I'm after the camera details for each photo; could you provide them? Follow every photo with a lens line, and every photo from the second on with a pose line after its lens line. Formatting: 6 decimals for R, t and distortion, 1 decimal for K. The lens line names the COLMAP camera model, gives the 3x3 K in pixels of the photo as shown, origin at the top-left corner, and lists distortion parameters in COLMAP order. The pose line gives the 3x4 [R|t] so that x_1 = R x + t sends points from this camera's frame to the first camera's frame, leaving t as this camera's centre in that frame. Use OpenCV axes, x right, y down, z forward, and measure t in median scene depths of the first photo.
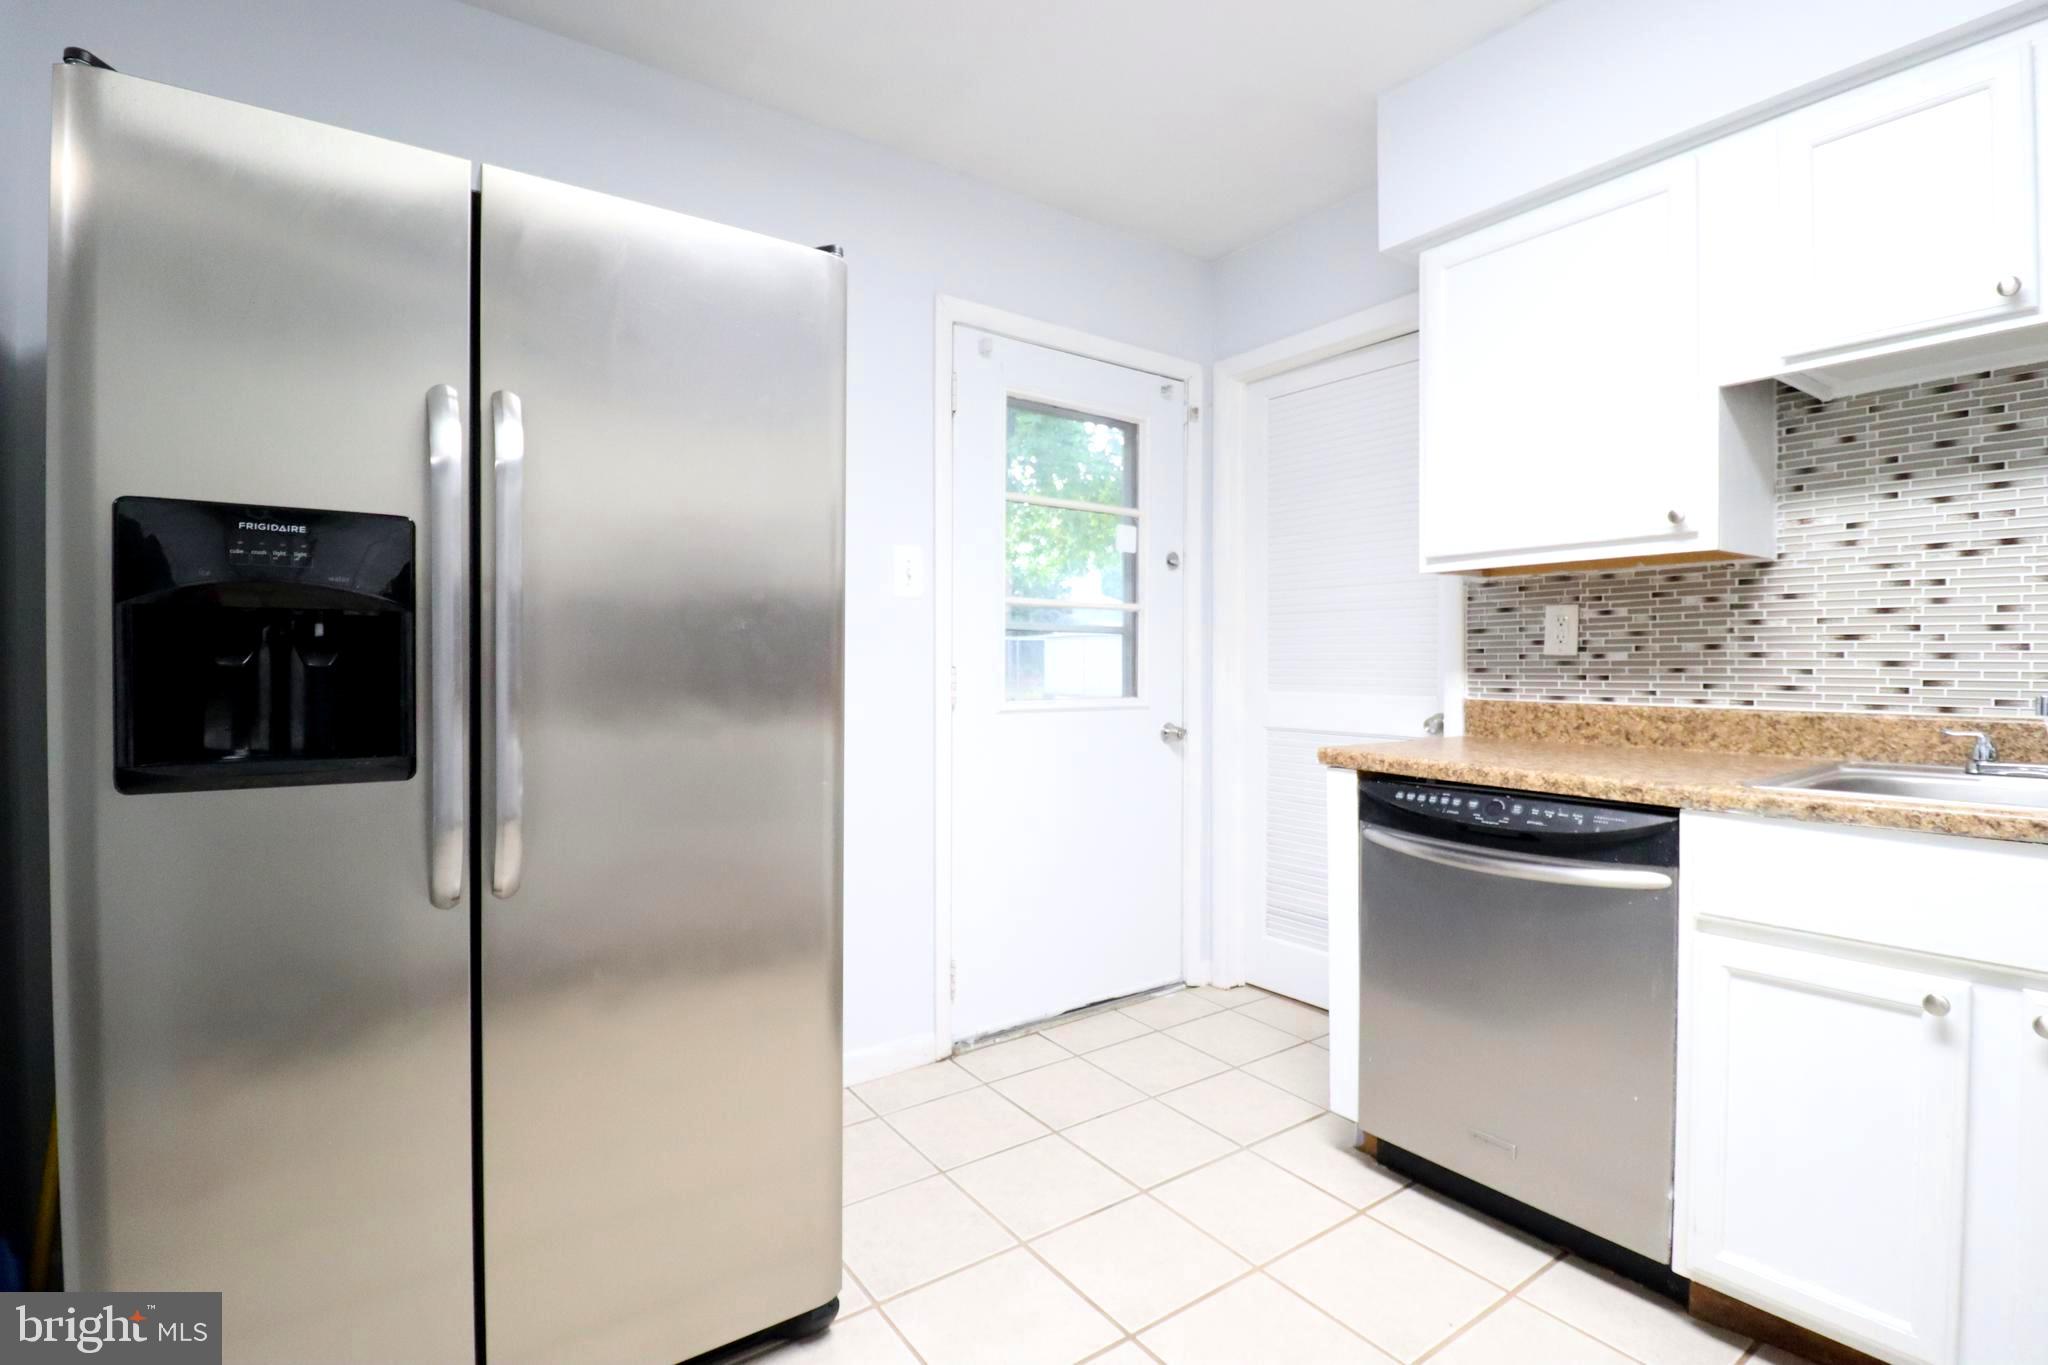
lens RADIAL K [[953.0, 0, 1031.7], [0, 953.0, 679.1], [0, 0, 1]] dist [0.000745, -0.013573]
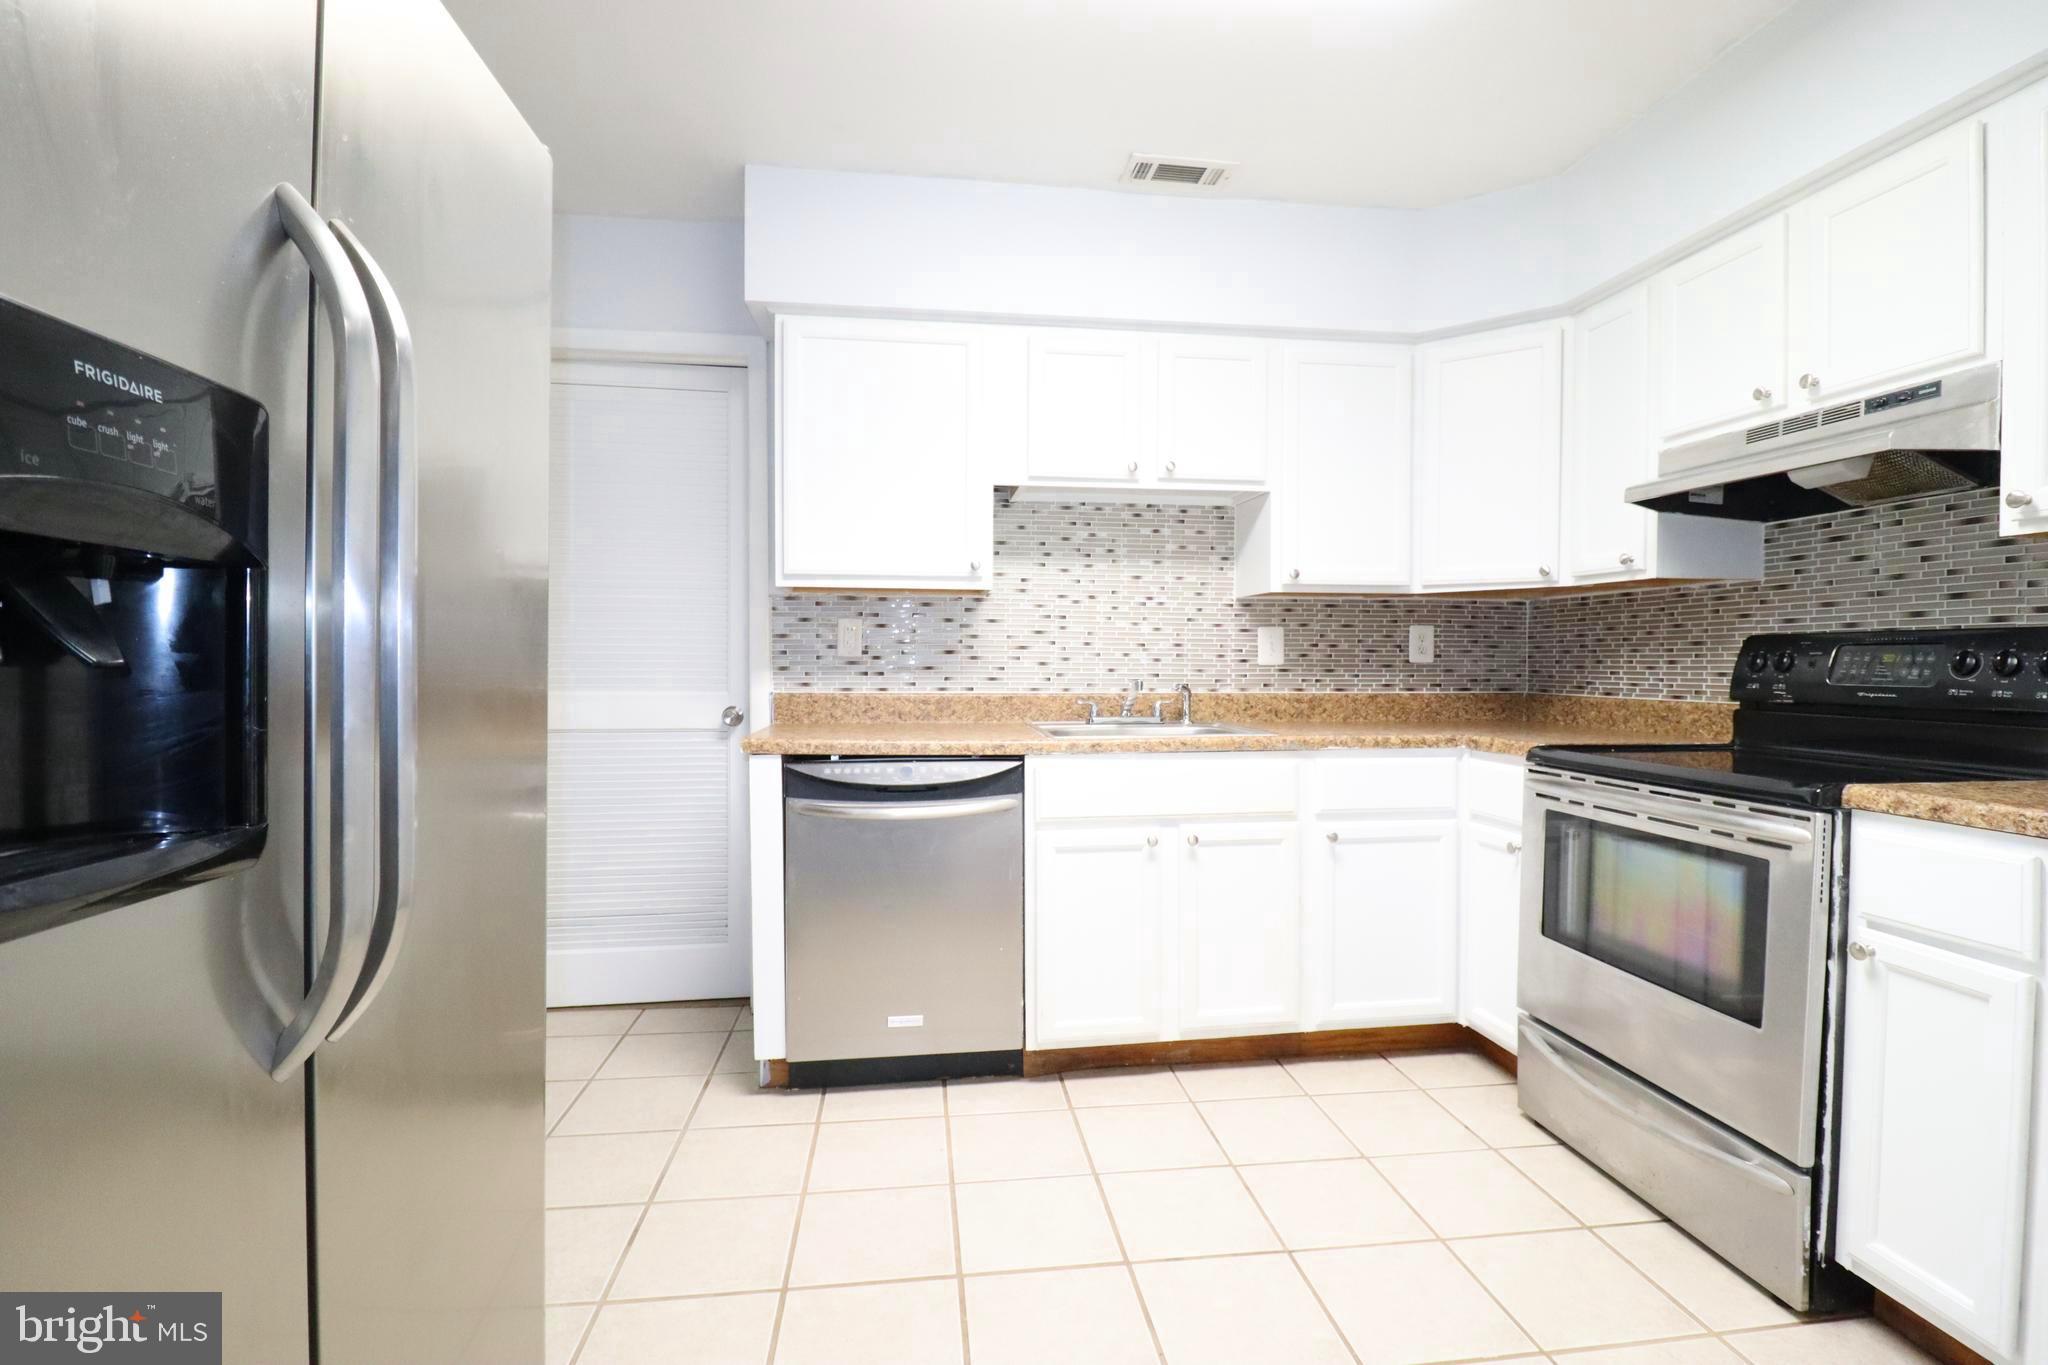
lens RADIAL K [[953.0, 0, 1033.8], [0, 953.0, 677.6], [0, 0, 1]] dist [0.000745, -0.013573]
pose [[0.466361, -0.011258, 0.884523, -0.589706], [0.012103, 0.999907, 0.006345, -0.002115], [-0.884512, 0.007746, 0.466453, 0.204781]]
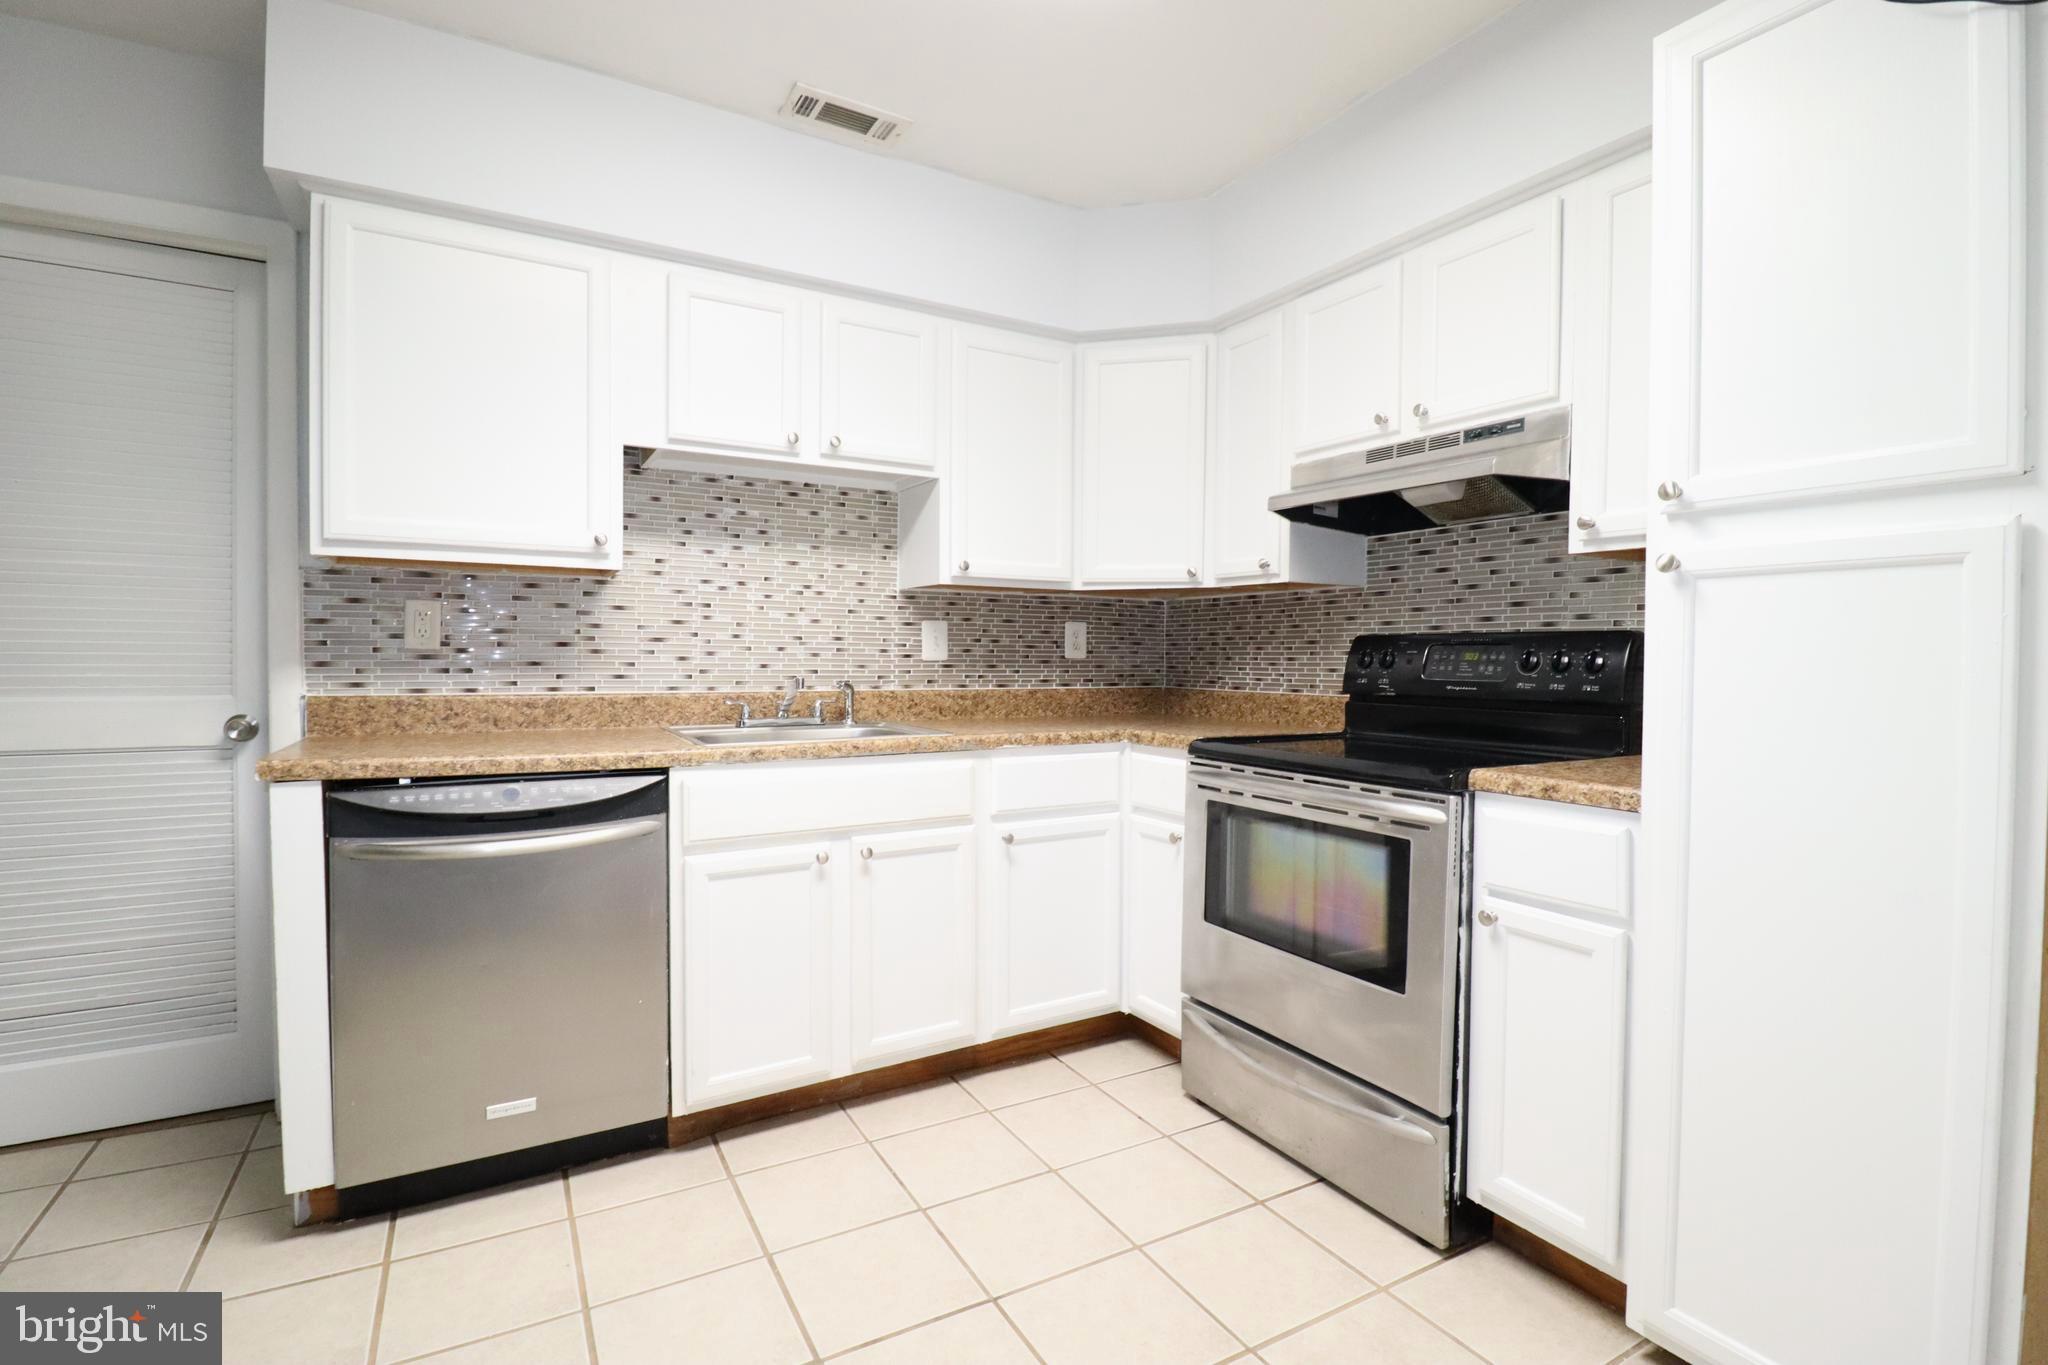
lens RADIAL K [[953.0, 0, 1034.5], [0, 953.0, 674.6], [0, 0, 1]] dist [0.000745, -0.013573]
pose [[0.092798, -0.014931, 0.995573, -0.493418], [0.011227, 0.999840, 0.013949, -0.005479], [-0.995622, 0.009883, 0.092950, 0.304018]]
